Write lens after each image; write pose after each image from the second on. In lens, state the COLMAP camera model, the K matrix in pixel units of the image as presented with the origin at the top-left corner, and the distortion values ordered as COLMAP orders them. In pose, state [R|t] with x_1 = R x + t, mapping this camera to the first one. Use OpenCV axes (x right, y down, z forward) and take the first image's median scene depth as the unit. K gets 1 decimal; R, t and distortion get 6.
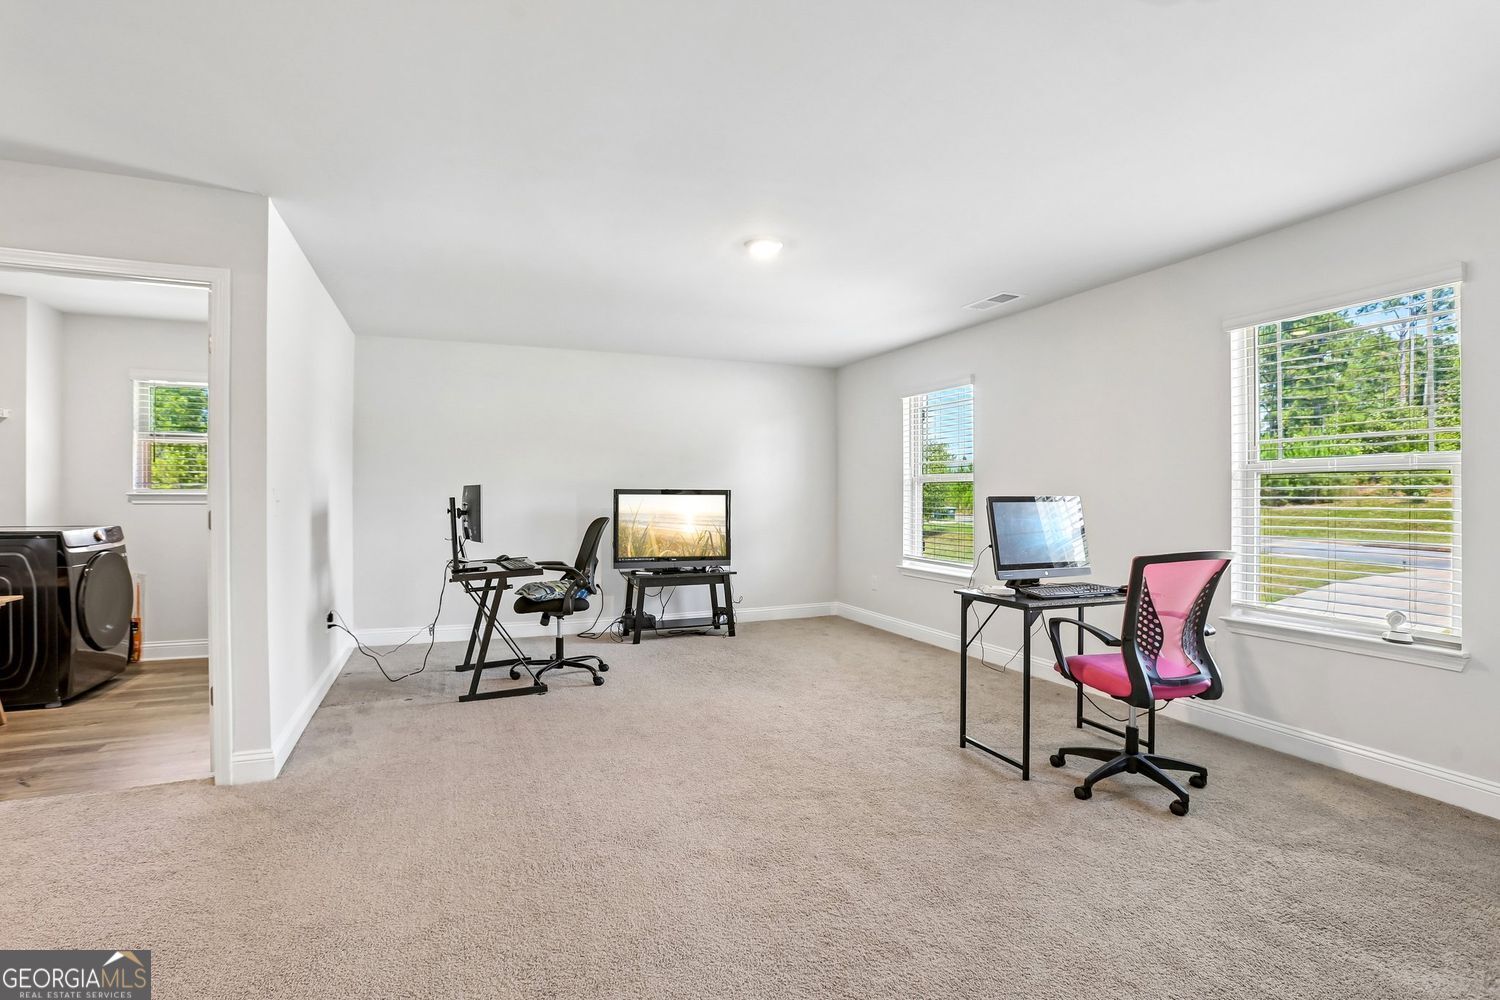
lens RADIAL K [[689.0, 0, 751.5], [0, 689.0, 481.5], [0, 0, 1]] dist [-0.063849, 0.020191]
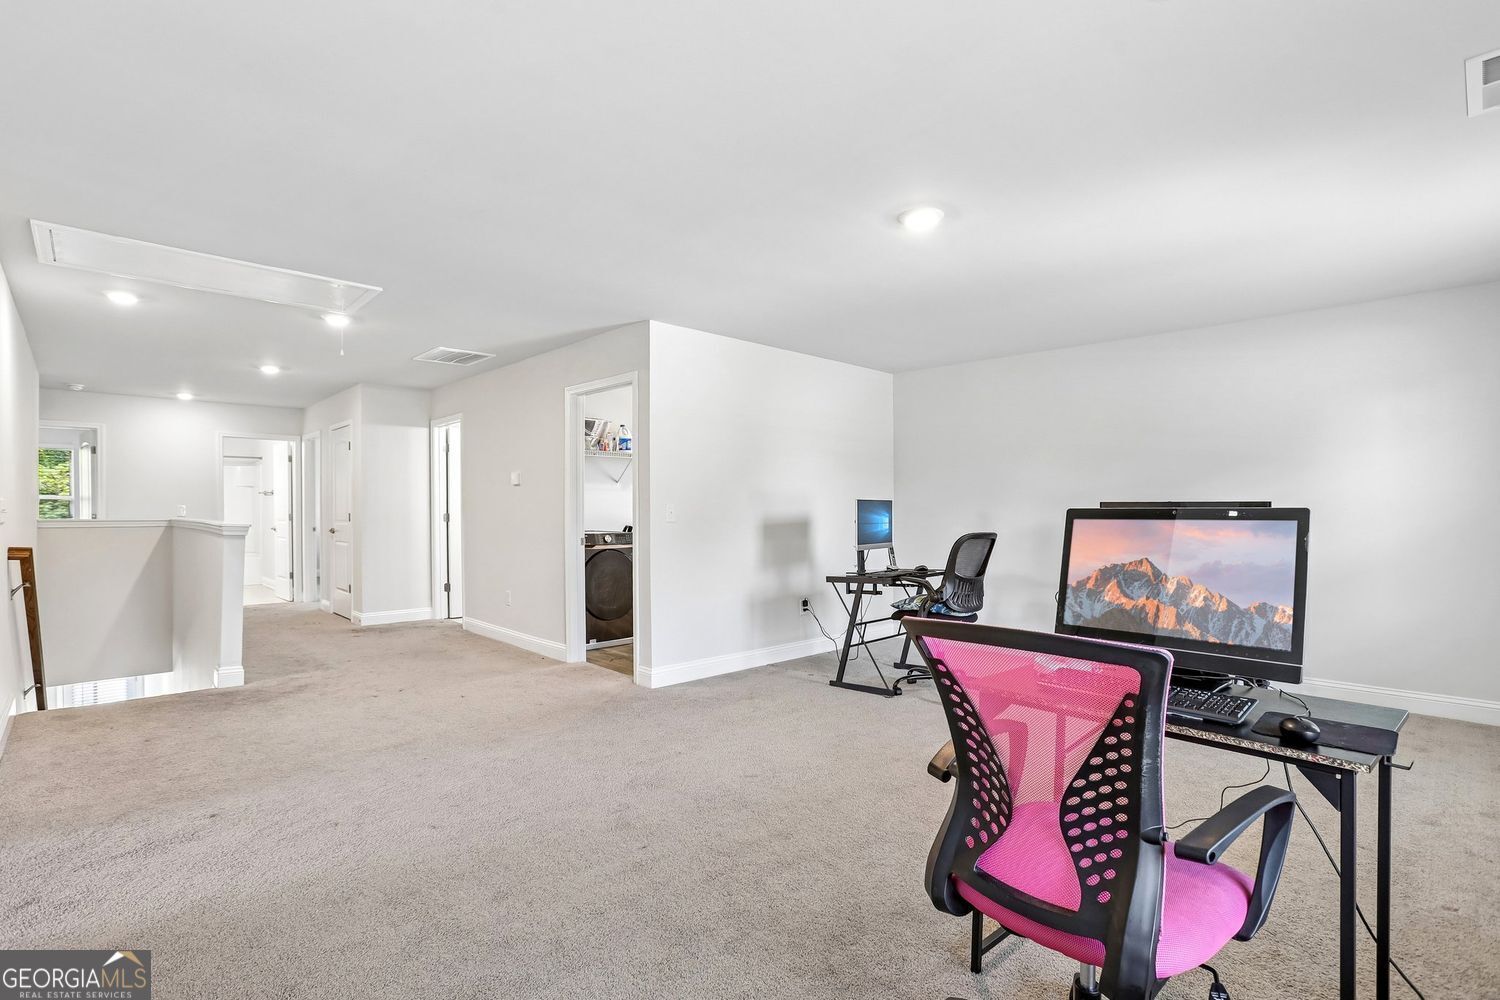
lens RADIAL K [[711.2, 0, 771.2], [0, 711.2, 503.5], [0, 0, 1]] dist [-0.001841, 0.000121]
pose [[0.408483, -0.002097, -0.912763, 0.626843], [0.006074, 0.999981, 0.000421, 0.006445], [0.912746, -0.005716, 0.408489, 0.380498]]
